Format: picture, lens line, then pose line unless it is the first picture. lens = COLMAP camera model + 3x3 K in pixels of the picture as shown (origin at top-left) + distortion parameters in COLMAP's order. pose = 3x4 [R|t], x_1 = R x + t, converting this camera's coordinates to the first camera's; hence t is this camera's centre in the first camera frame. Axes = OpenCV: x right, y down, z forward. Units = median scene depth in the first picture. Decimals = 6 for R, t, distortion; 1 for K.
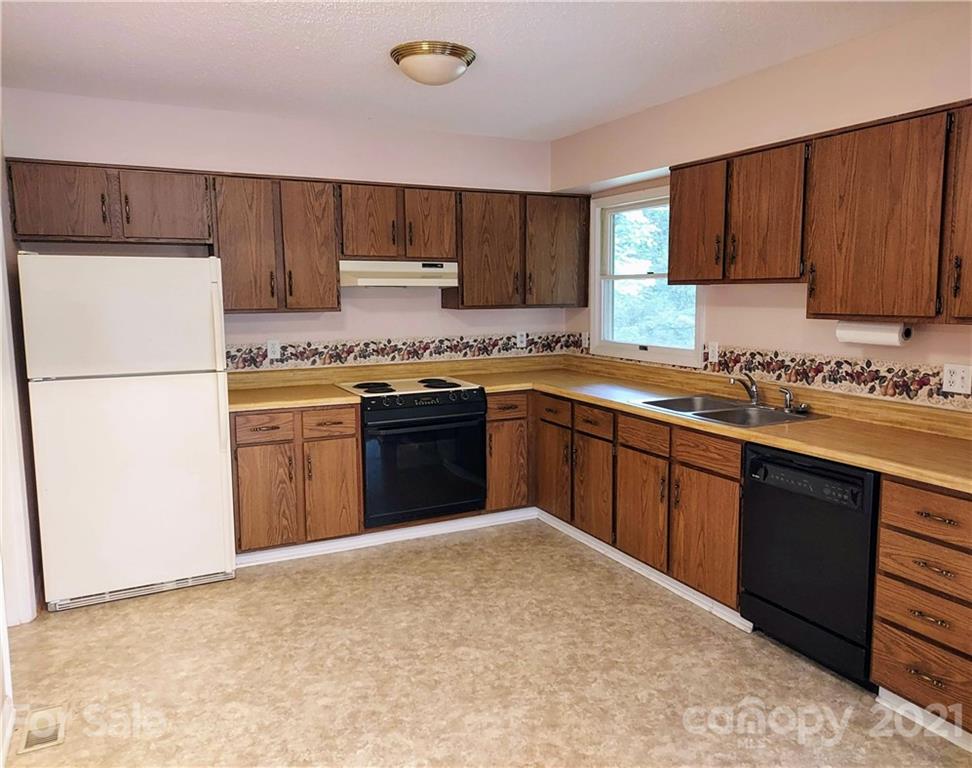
lens RADIAL K [[720.0, 0, 486.0], [0, 720.0, 384.0], [0, 0, 1]] dist [0.007485, 0.001737]
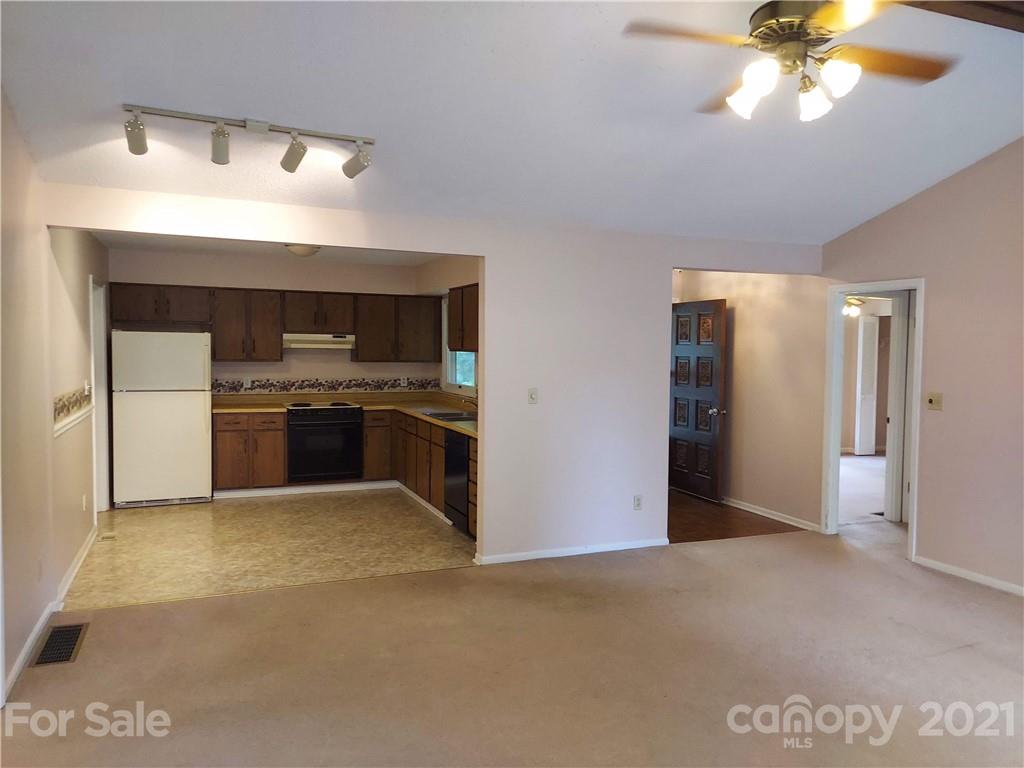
lens RADIAL K [[739.6, 0, 512.0], [0, 739.6, 384.0], [0, 0, 1]] dist [0.001449, 0.002418]
pose [[0.997217, 0.022854, -0.070964, 0.483606], [-0.028281, 0.996673, -0.076441, 0.076361], [0.068981, 0.078235, 0.994546, -0.759773]]
